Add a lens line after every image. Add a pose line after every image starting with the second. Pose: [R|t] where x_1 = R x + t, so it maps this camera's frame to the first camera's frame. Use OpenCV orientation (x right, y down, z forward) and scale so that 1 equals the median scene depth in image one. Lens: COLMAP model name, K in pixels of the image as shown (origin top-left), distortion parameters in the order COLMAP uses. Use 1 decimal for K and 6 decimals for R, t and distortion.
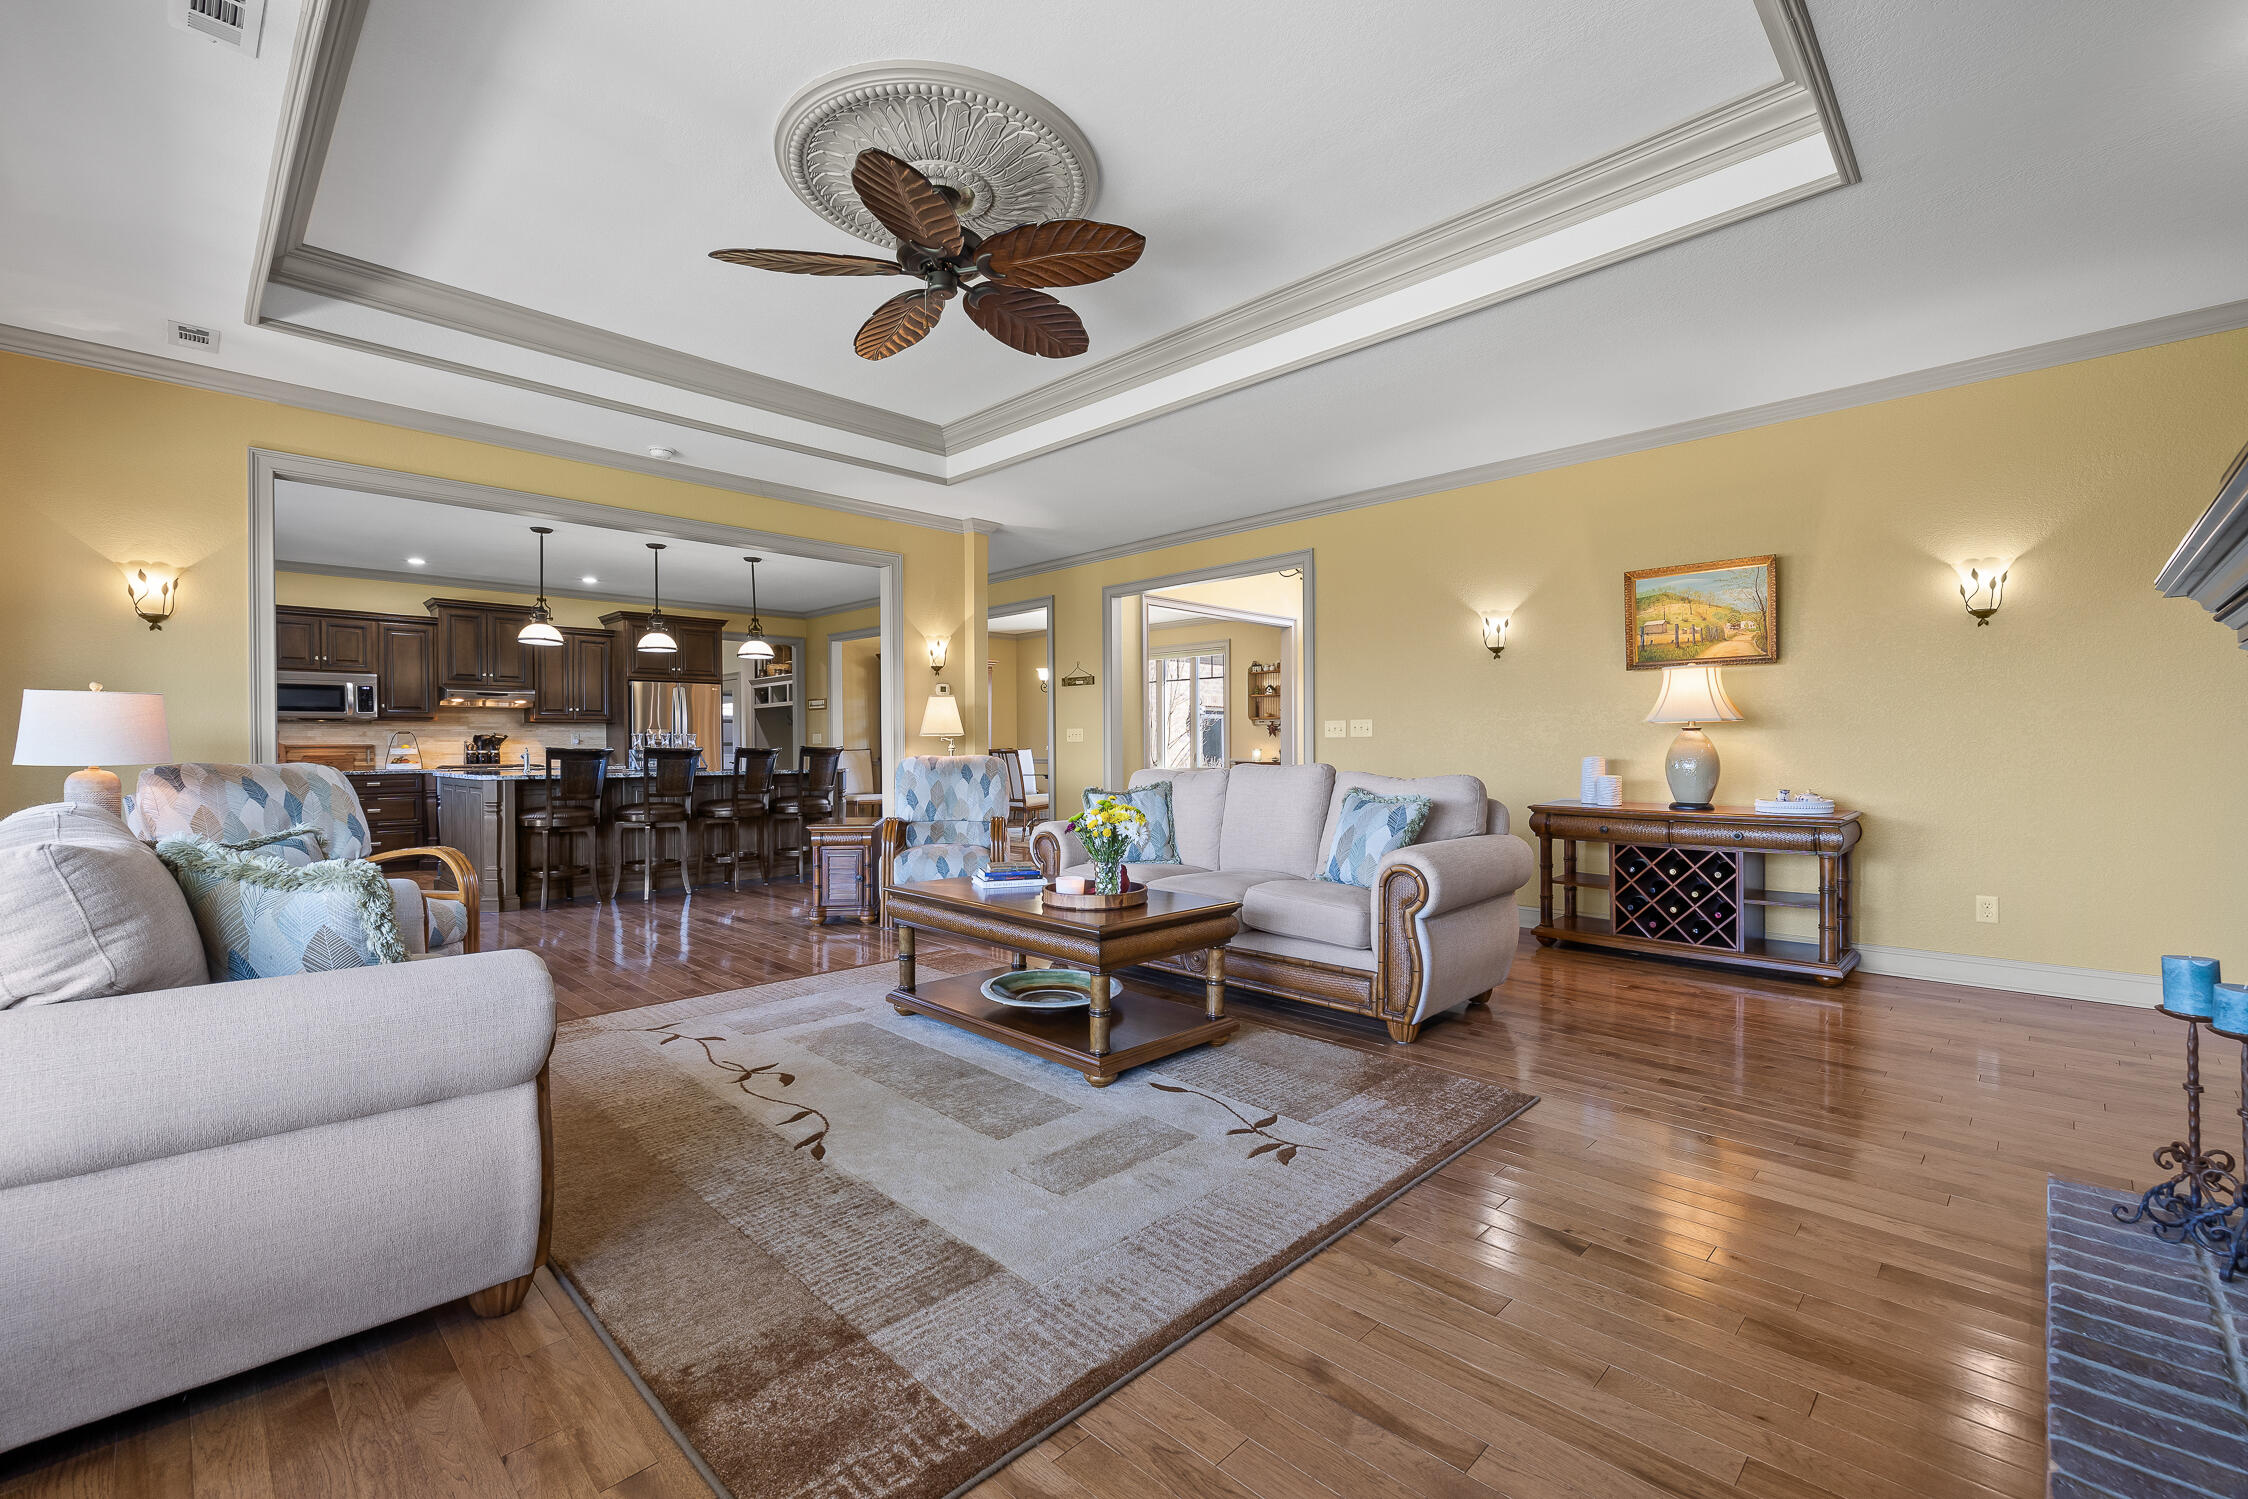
lens RADIAL K [[955.9, 0, 1129.2], [0, 955.9, 751.4], [0, 0, 1]] dist [0.000042, -0.000151]
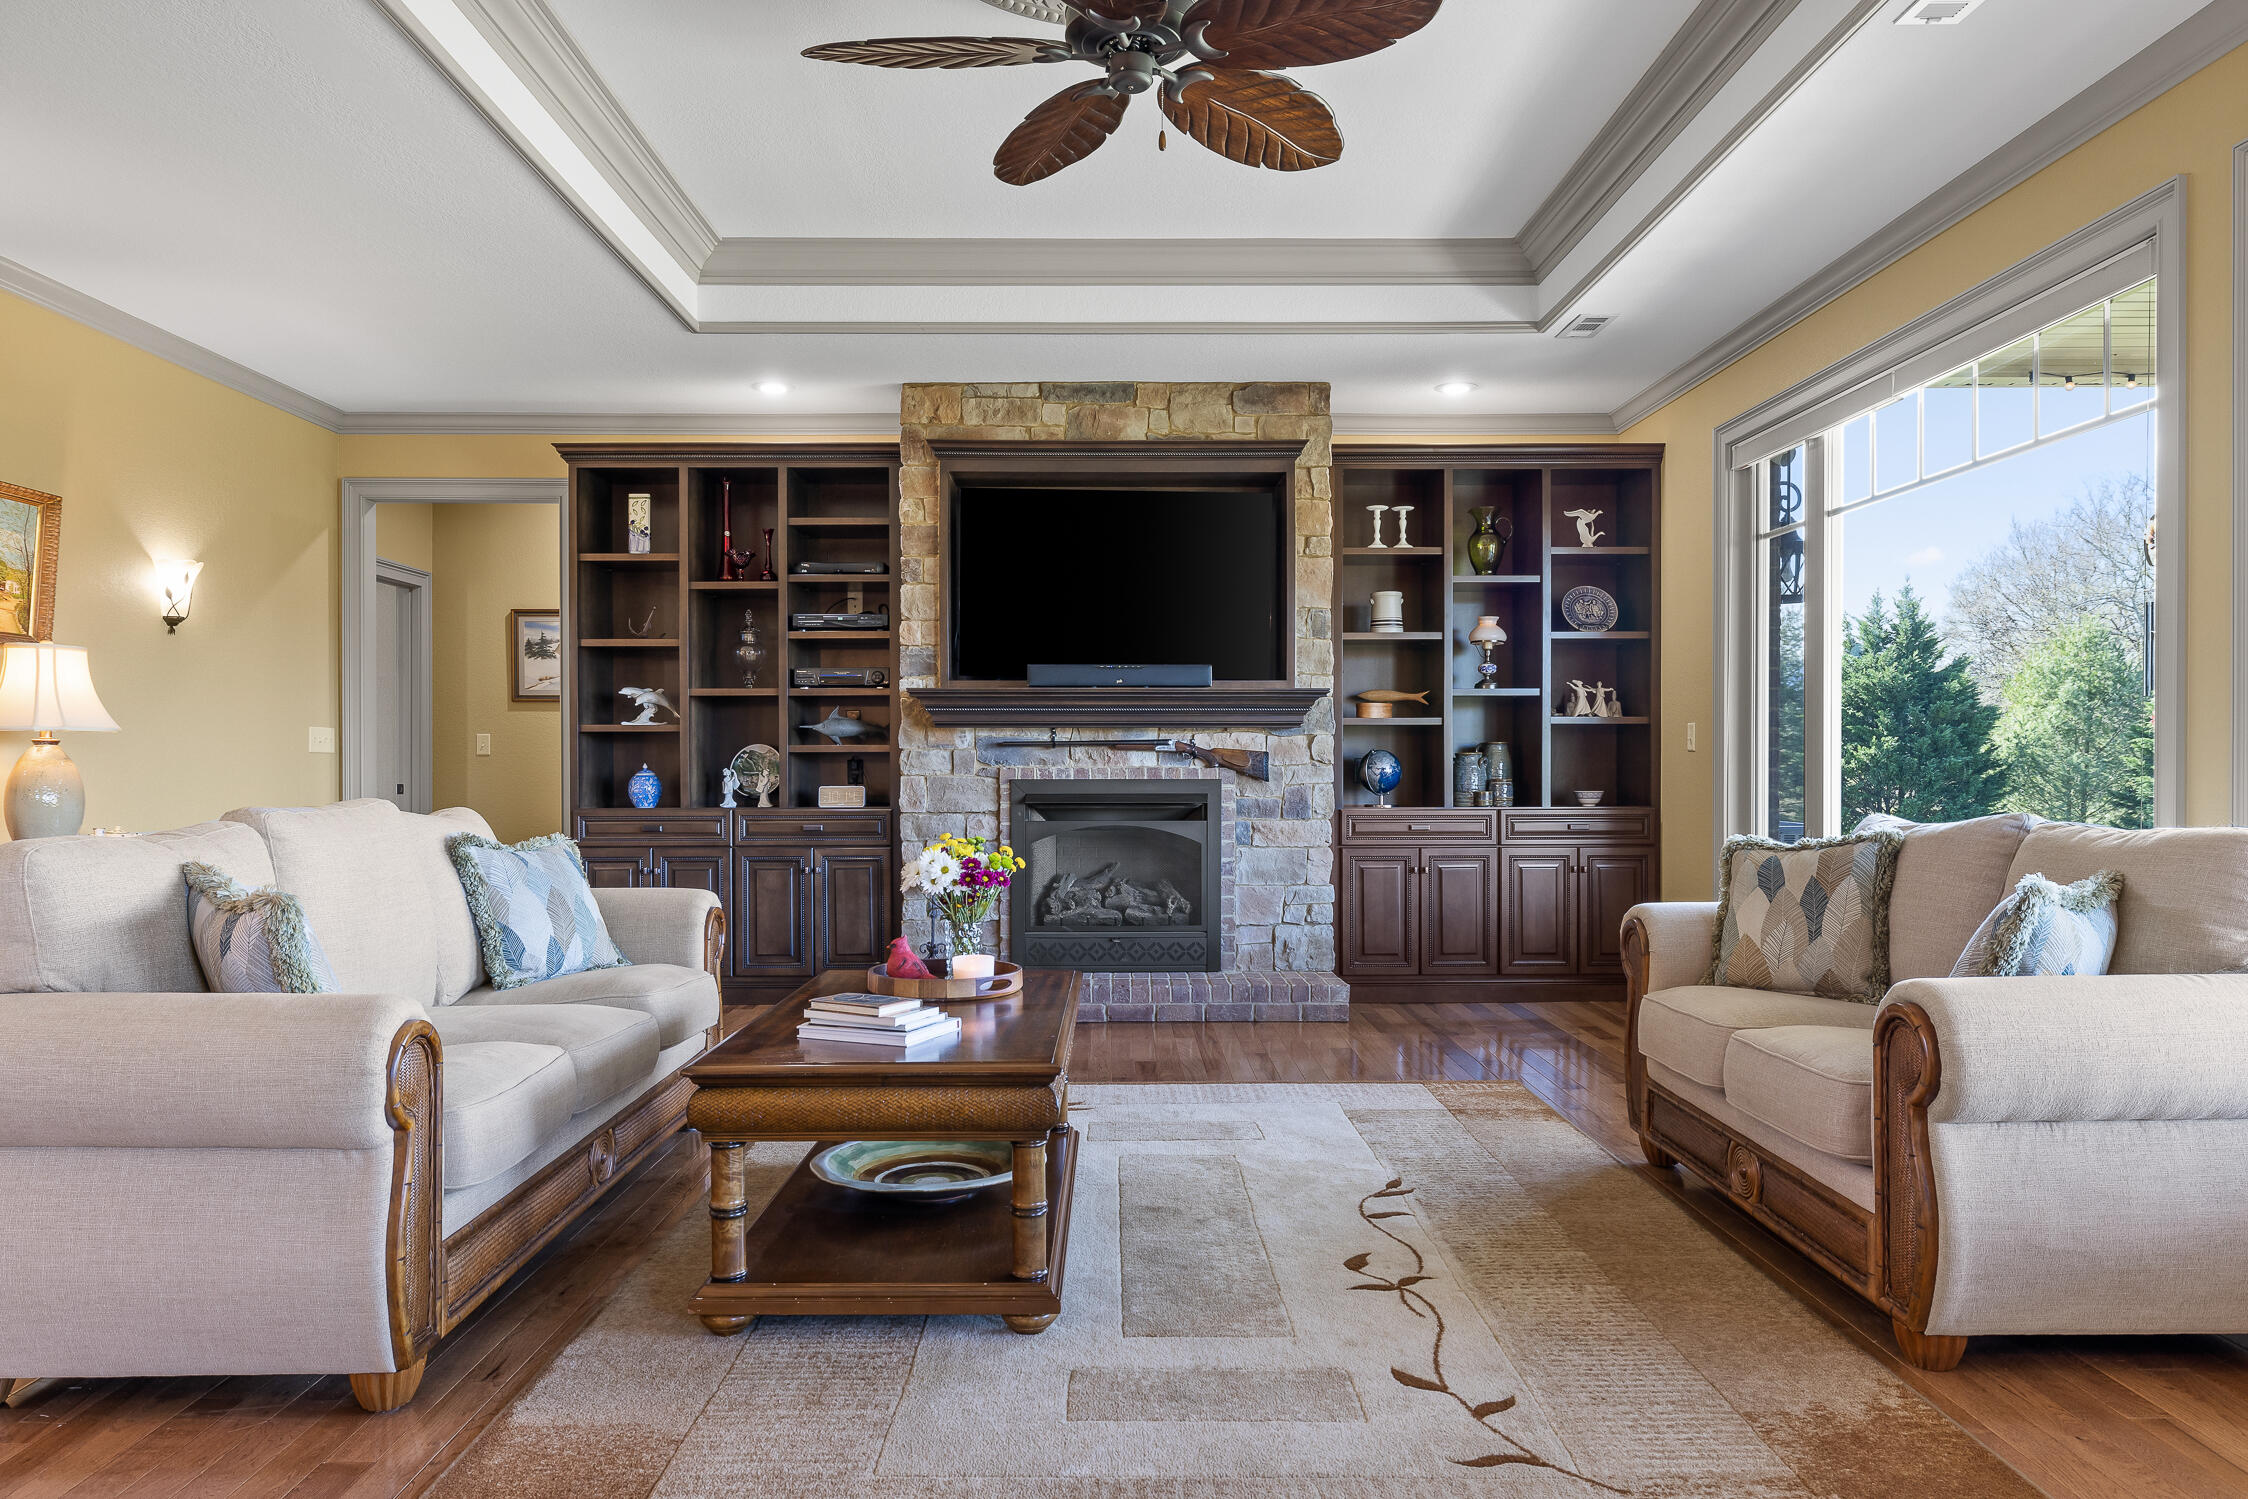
lens RADIAL K [[1459.4, 0, 1117.9], [0, 1459.4, 760.7], [0, 0, 1]] dist [0.002615, -0.000066]
pose [[-0.707797, 0.006136, 0.706389, -0.450545], [0.008708, 0.999962, 0.000039, -0.003478], [-0.706362, 0.006179, -0.707824, 0.861126]]
